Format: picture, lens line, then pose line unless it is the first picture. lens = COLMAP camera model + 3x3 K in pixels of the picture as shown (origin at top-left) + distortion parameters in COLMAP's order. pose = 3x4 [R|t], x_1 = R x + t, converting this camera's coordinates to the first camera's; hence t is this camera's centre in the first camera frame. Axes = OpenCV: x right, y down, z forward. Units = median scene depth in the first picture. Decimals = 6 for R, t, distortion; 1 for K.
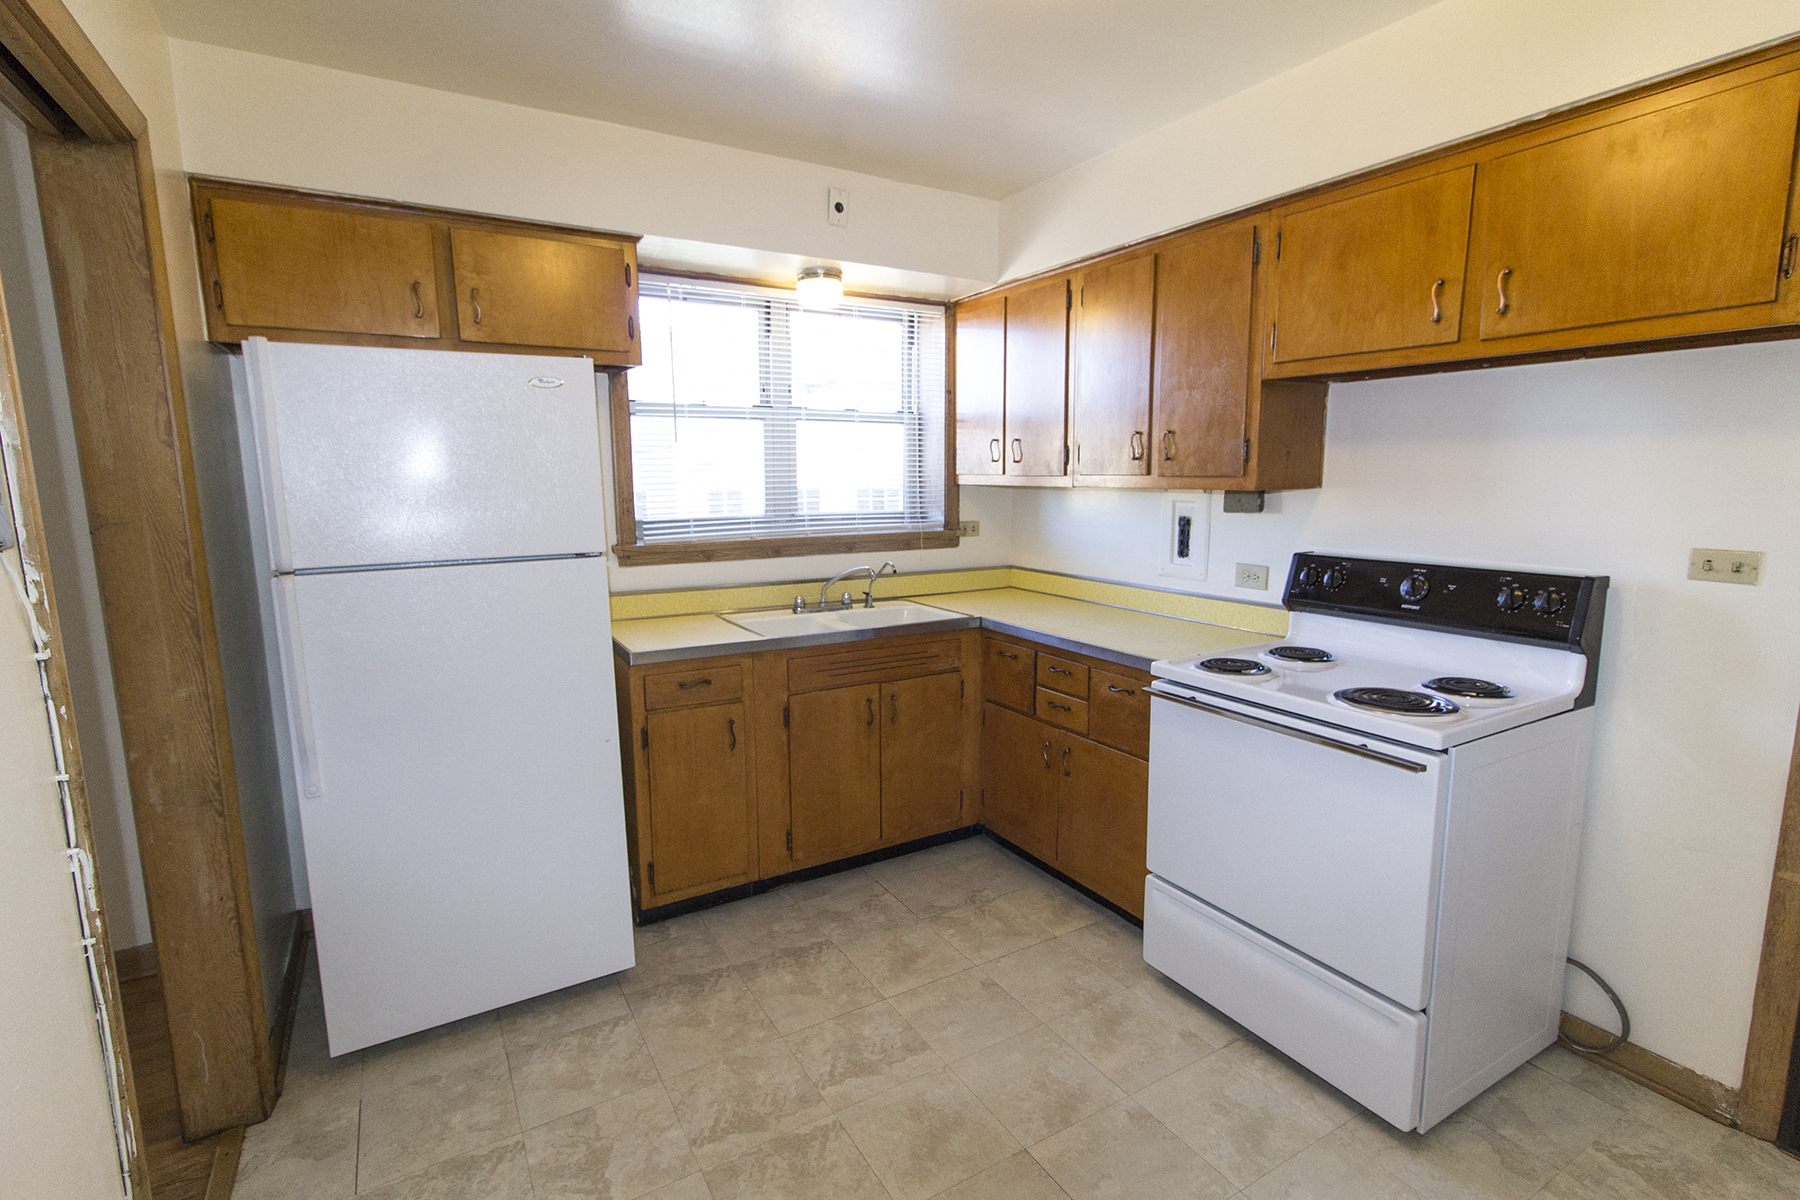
lens RADIAL K [[849.3, 0, 900.0], [0, 849.3, 600.0], [0, 0, 1]] dist [0.001148, 0.000061]
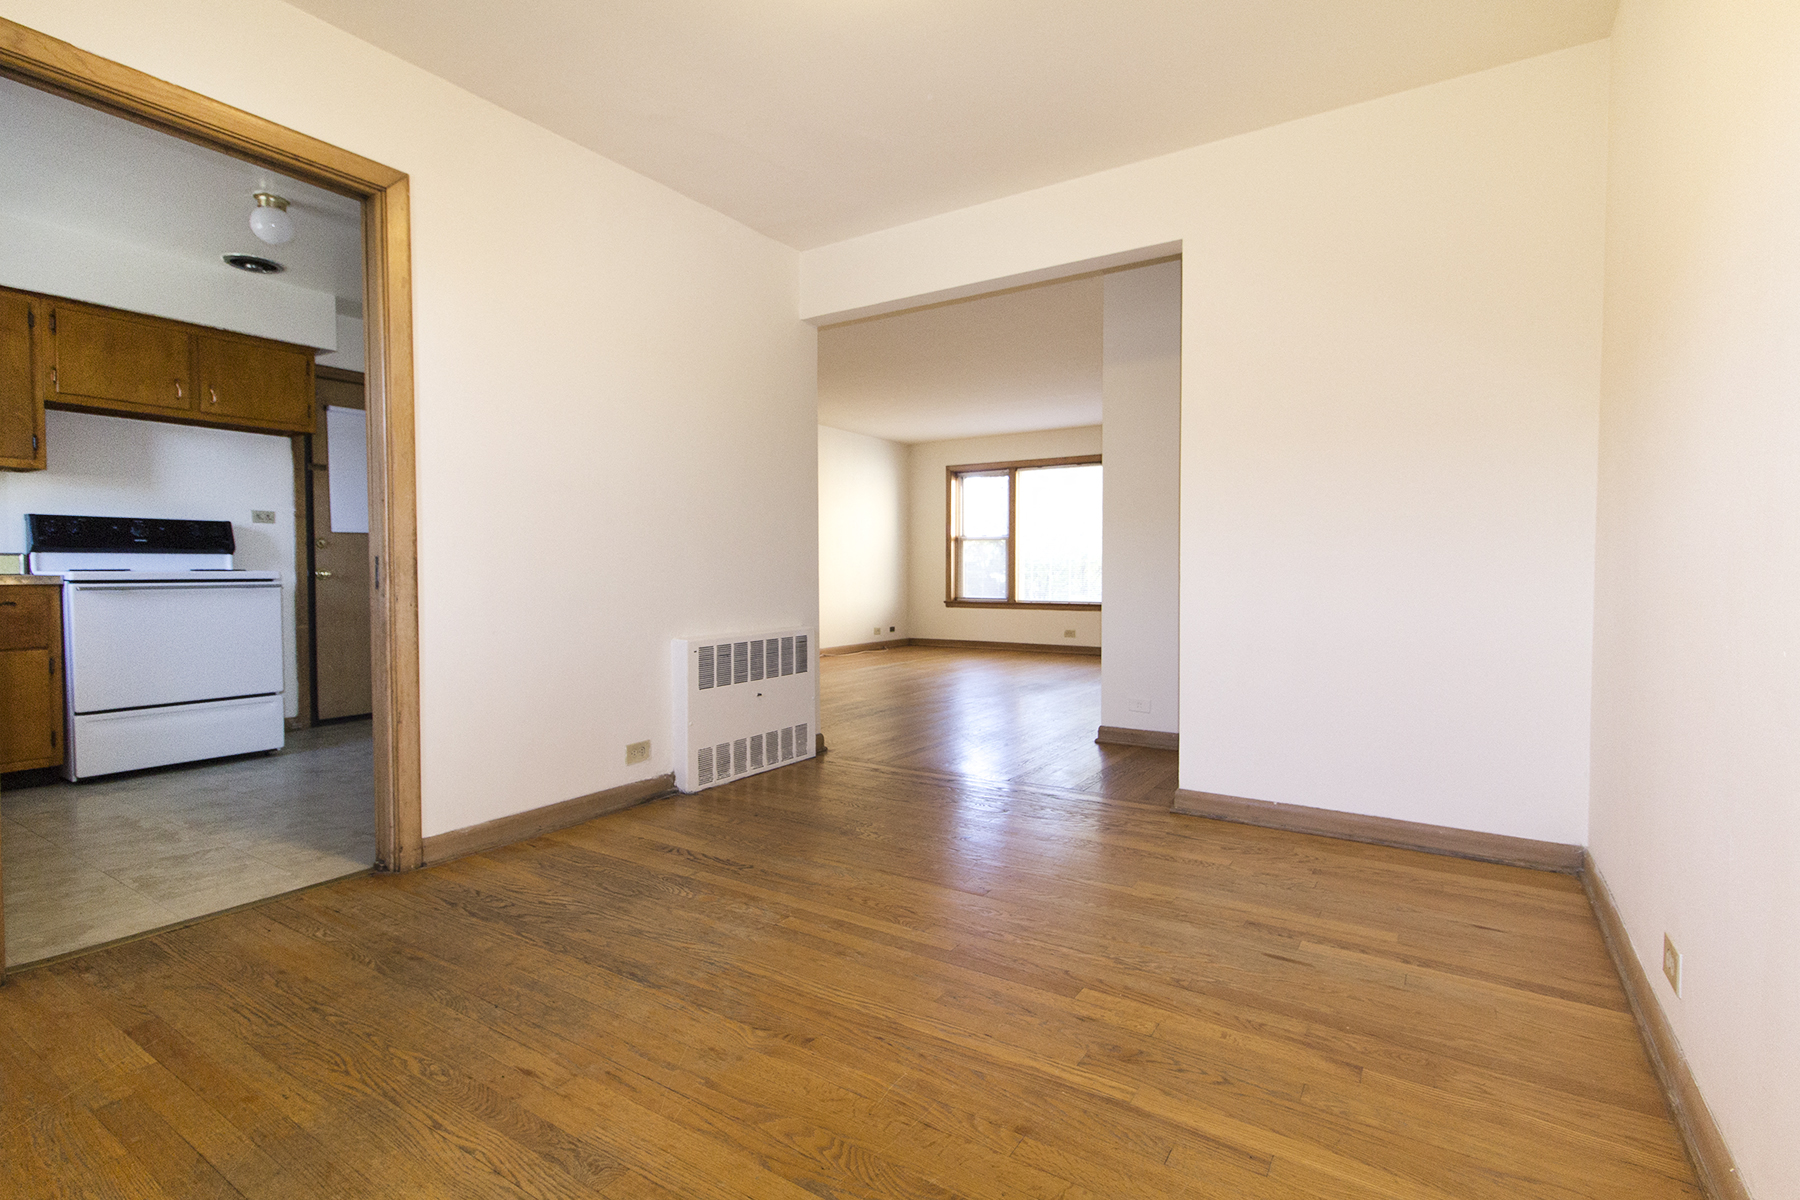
lens RADIAL K [[849.3, 0, 900.0], [0, 849.3, 600.0], [0, 0, 1]] dist [0.001148, 0.000061]
pose [[-0.452082, -0.019375, 0.891766, -1.830595], [0.138488, 0.986116, 0.091632, 0.197667], [-0.881160, 0.164925, -0.443122, 0.379695]]
